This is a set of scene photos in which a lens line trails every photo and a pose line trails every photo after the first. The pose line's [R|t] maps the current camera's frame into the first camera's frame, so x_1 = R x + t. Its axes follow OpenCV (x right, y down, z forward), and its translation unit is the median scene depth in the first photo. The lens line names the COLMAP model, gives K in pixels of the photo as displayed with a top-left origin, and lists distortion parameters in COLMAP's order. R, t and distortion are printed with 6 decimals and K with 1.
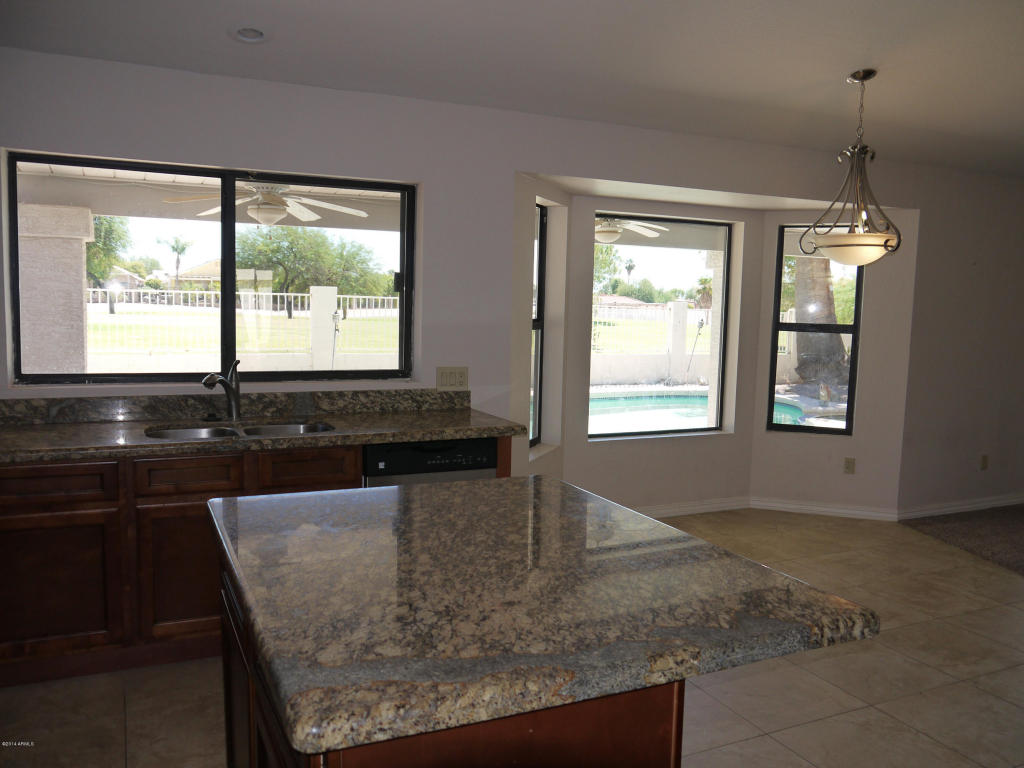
lens RADIAL K [[842.5, 0, 512.0], [0, 842.5, 384.0], [0, 0, 1]] dist [-0.018725, -0.004436]
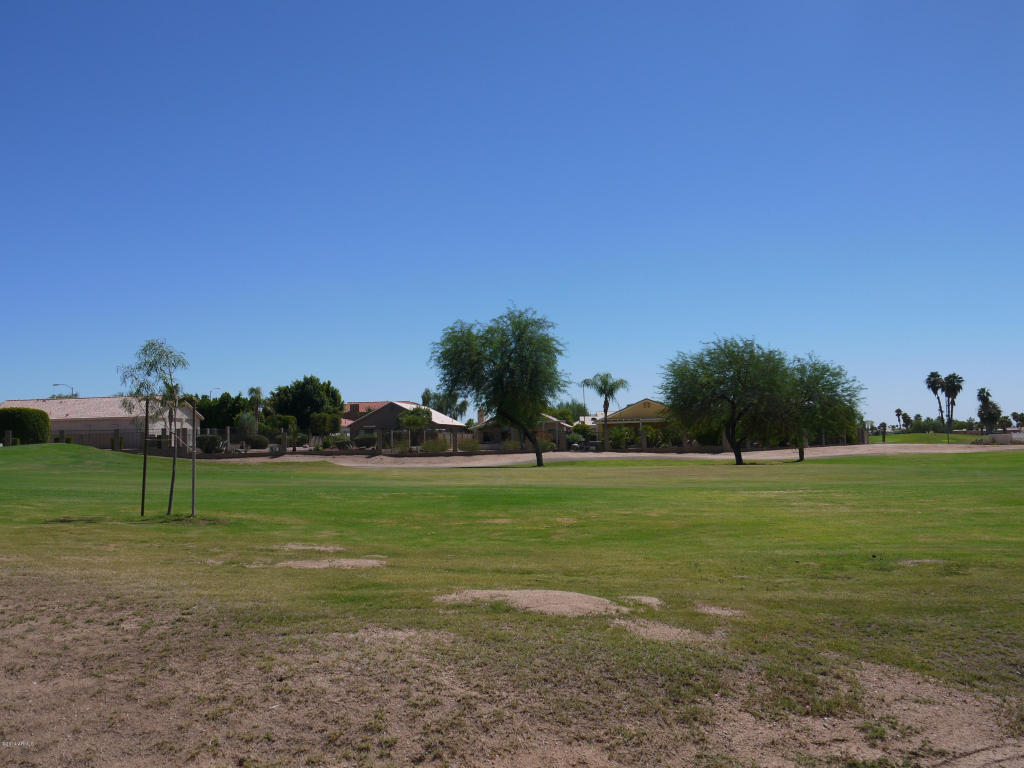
lens RADIAL K [[842.5, 0, 512.0], [0, 842.5, 384.0], [0, 0, 1]] dist [-0.018725, -0.004436]
pose [[0.885460, -0.082442, -0.457345, -0.079381], [0.007662, 0.986595, -0.163011, -0.022358], [0.464653, 0.140835, 0.874221, 0.173605]]
